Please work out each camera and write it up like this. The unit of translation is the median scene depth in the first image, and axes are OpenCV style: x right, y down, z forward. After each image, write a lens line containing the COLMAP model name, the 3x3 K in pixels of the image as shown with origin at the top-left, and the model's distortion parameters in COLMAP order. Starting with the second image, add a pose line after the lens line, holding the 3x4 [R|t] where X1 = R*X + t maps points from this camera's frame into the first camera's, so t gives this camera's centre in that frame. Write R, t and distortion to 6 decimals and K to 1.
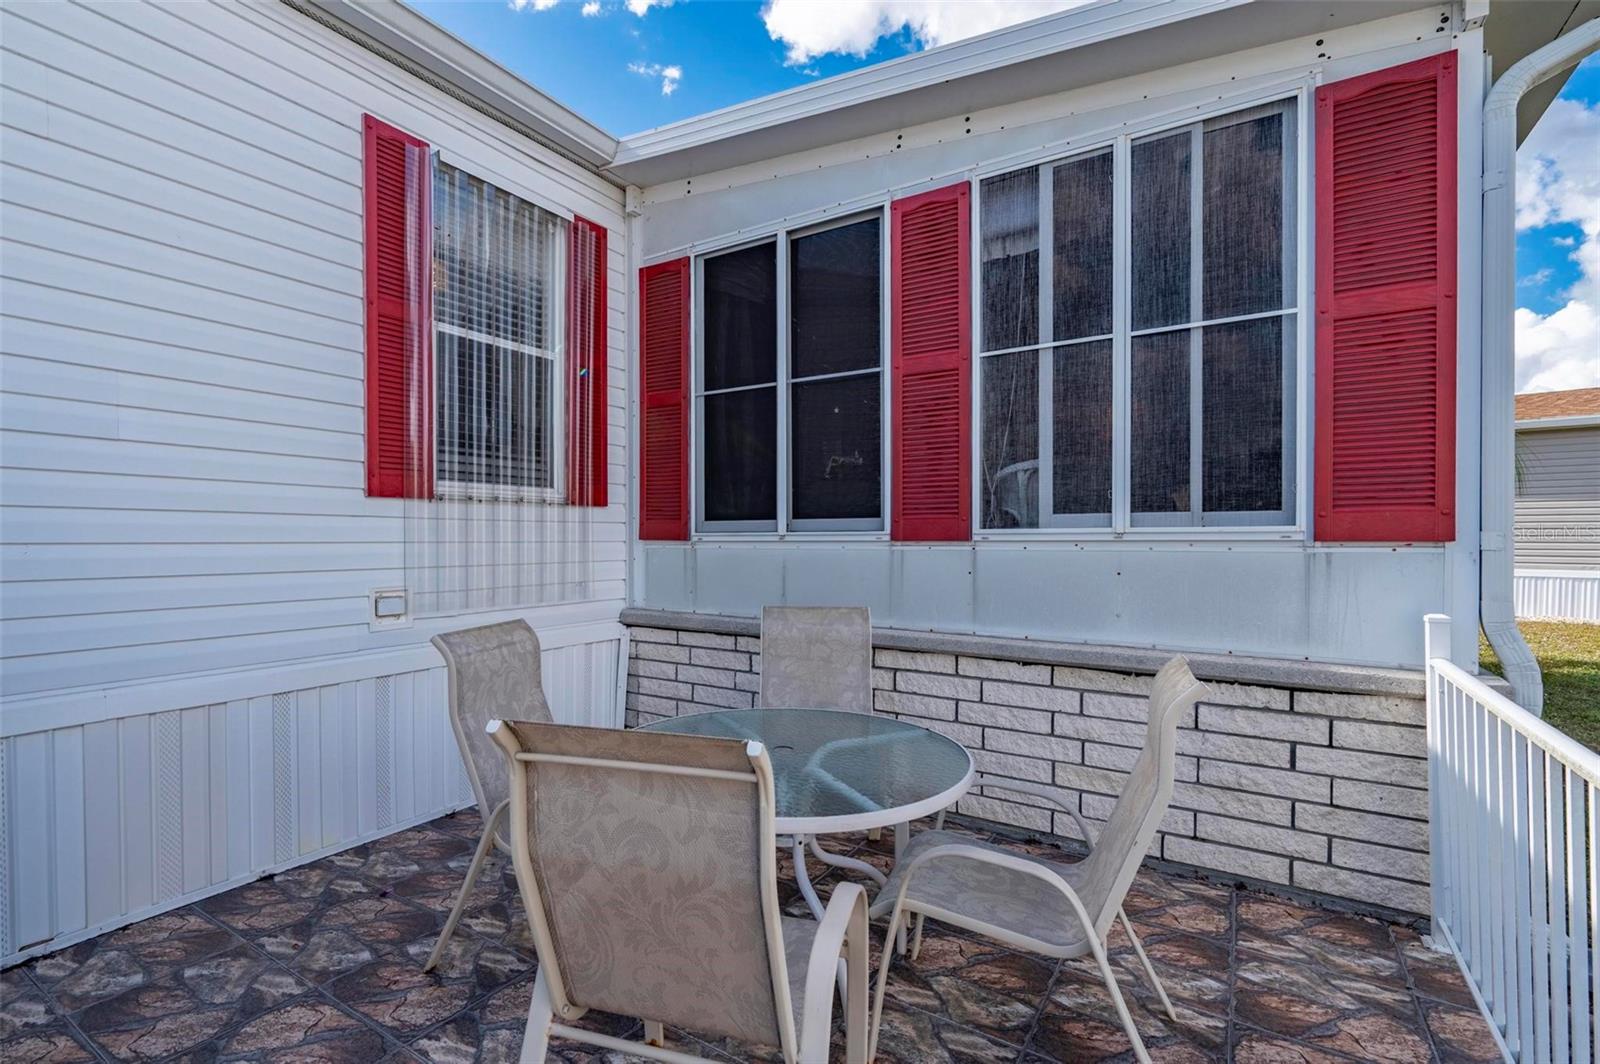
lens RADIAL K [[686.2, 0, 784.2], [0, 686.2, 539.0], [0, 0, 1]] dist [0.002754, -0.001328]
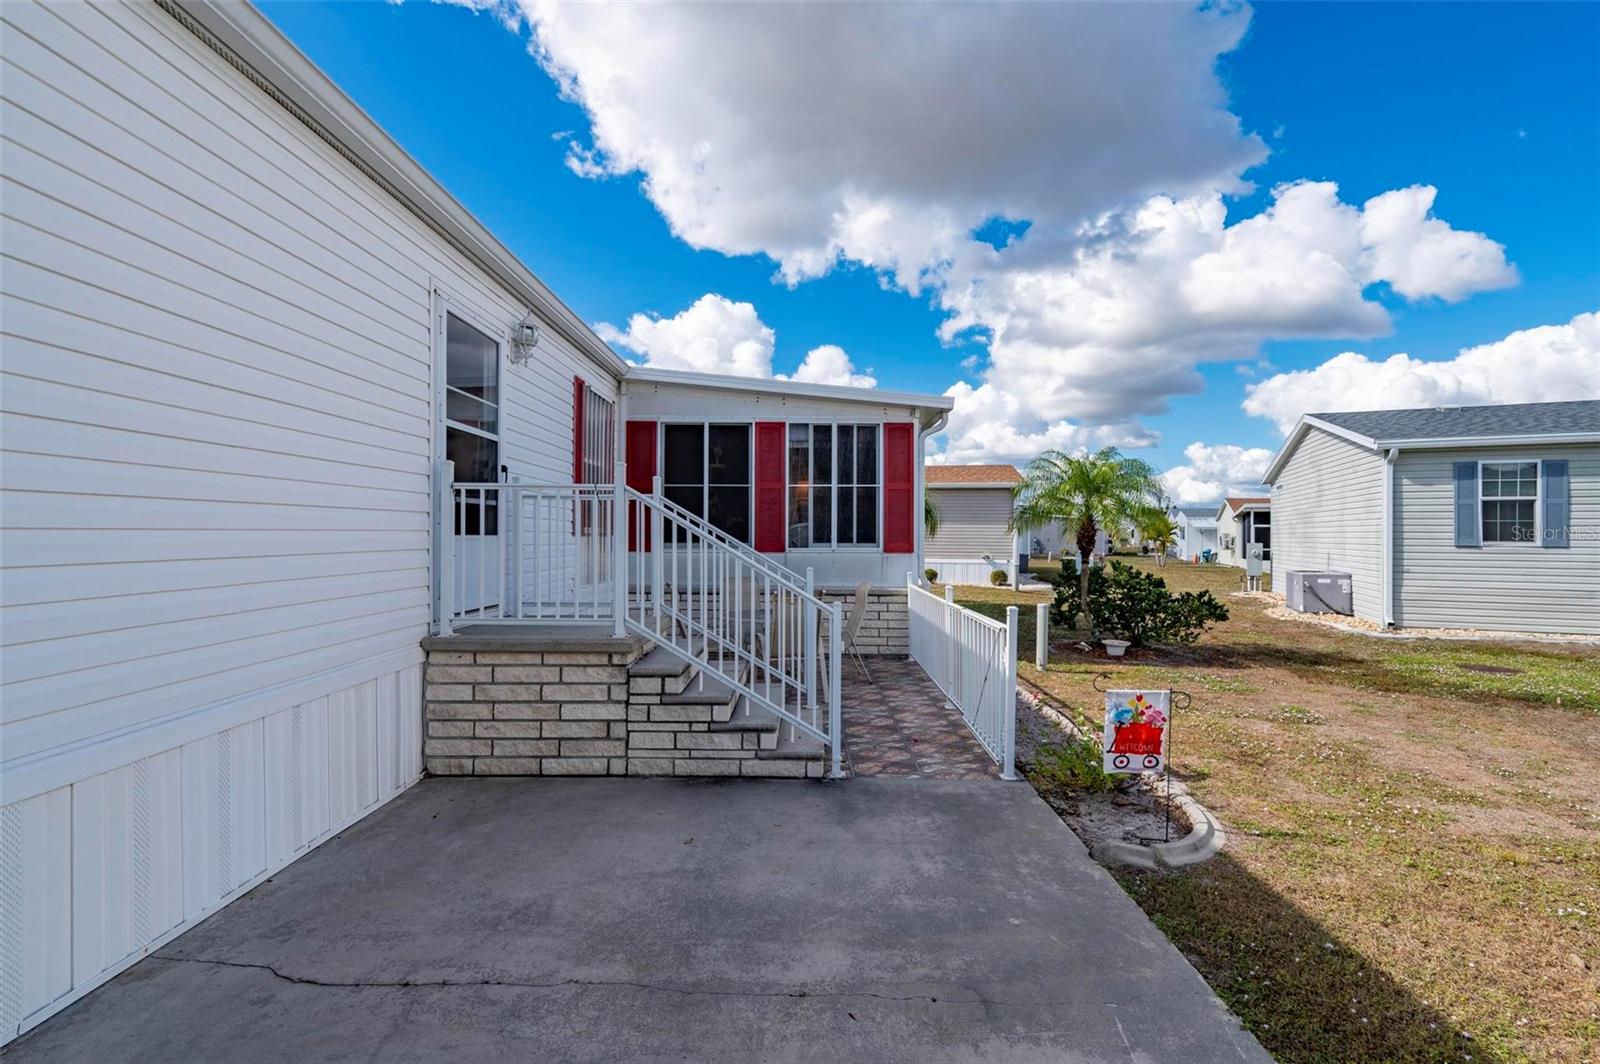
lens RADIAL K [[718.8, 0, 793.3], [0, 718.8, 526.3], [0, 0, 1]] dist [0.027955, 0.000093]
pose [[0.848102, 0.018612, 0.529505, -1.166934], [-0.002876, 0.999530, -0.030526, -0.011853], [-0.529825, 0.024366, 0.847757, -1.392531]]
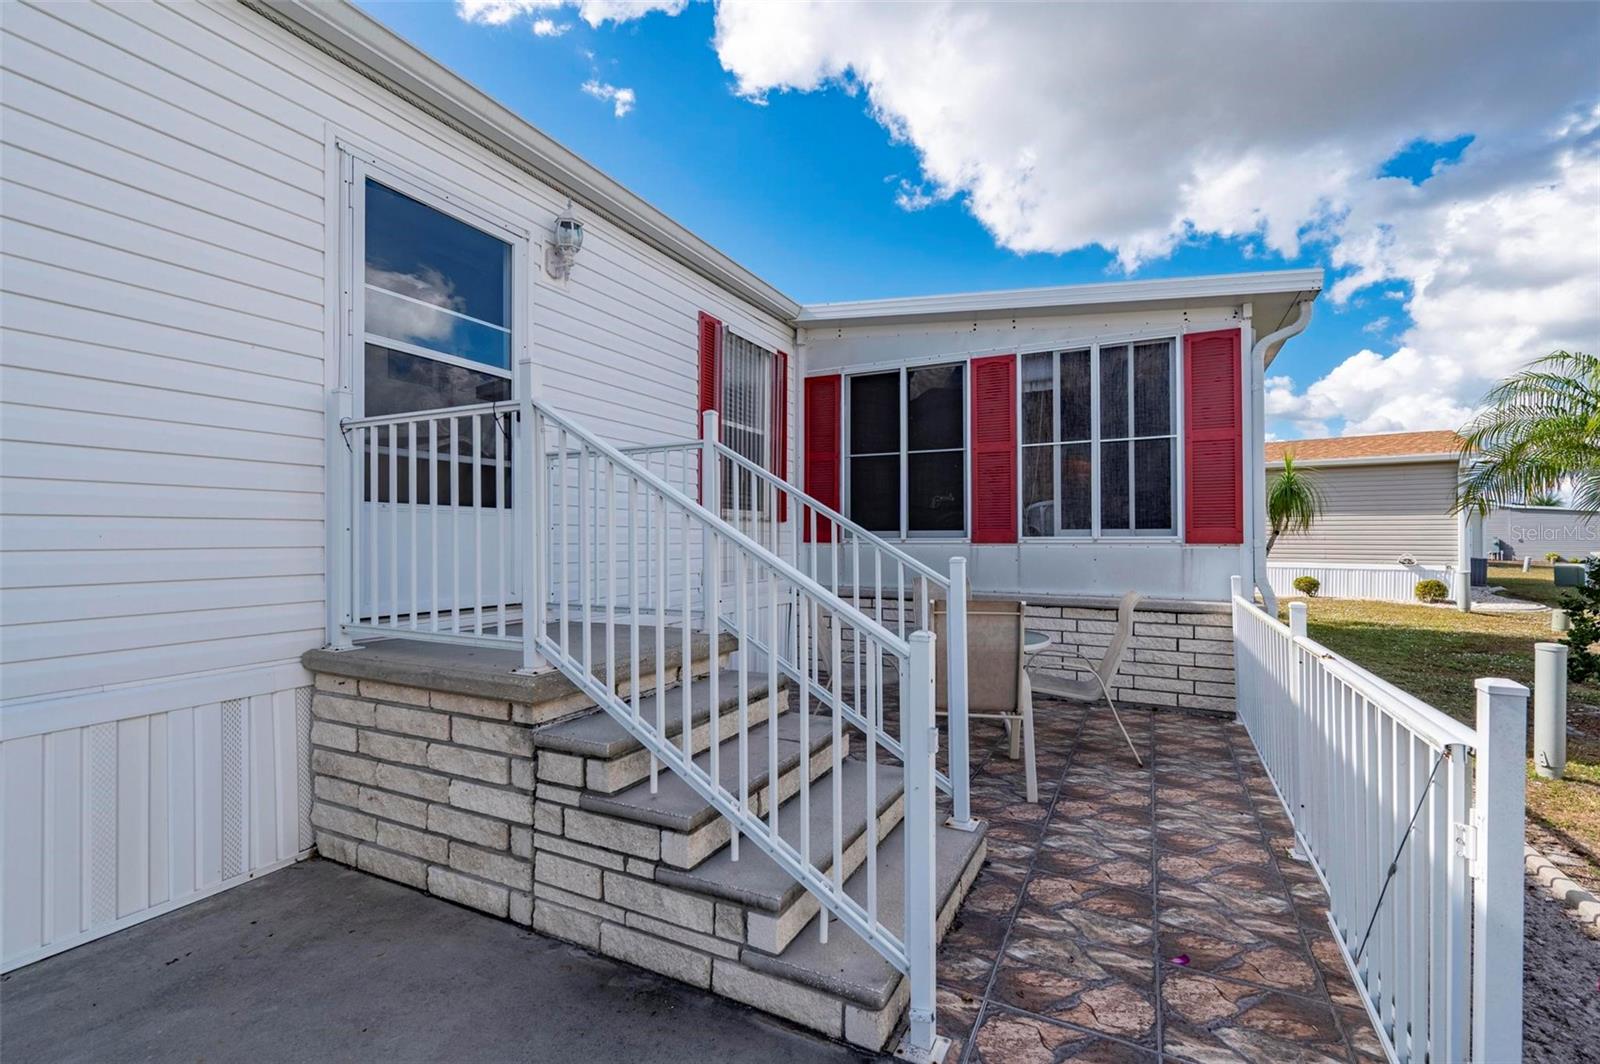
lens RADIAL K [[686.2, 0, 779.0], [0, 686.2, 529.6], [0, 0, 1]] dist [0.002754, -0.001328]
pose [[0.996869, 0.008108, 0.078648, -0.501369], [-0.005495, 0.999428, -0.033383, 0.030799], [-0.078874, 0.032846, 0.996343, -0.785019]]
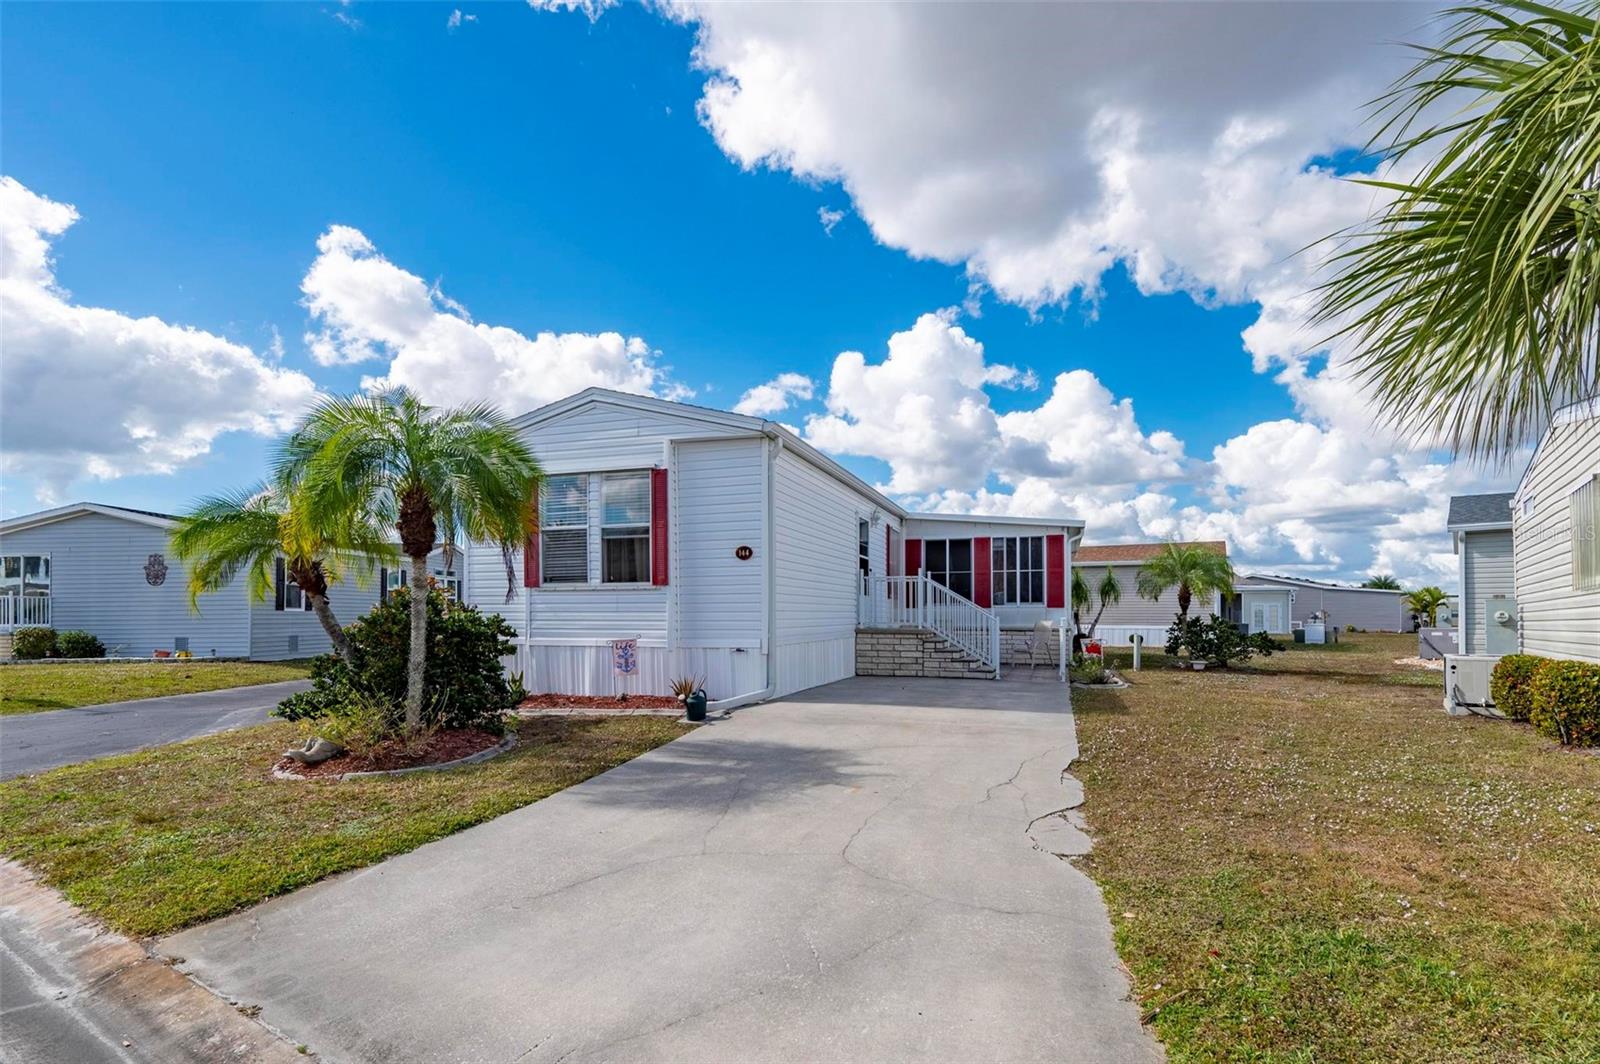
lens RADIAL K [[816.7, 0, 815.4], [0, 816.7, 615.8], [0, 0, 1]] dist [0.014345, 0.000196]
pose [[0.959608, 0.005993, 0.281276, -2.547175], [0.000089, 0.999767, -0.021606, 0.185726], [-0.281340, 0.020759, 0.959384, -4.225067]]
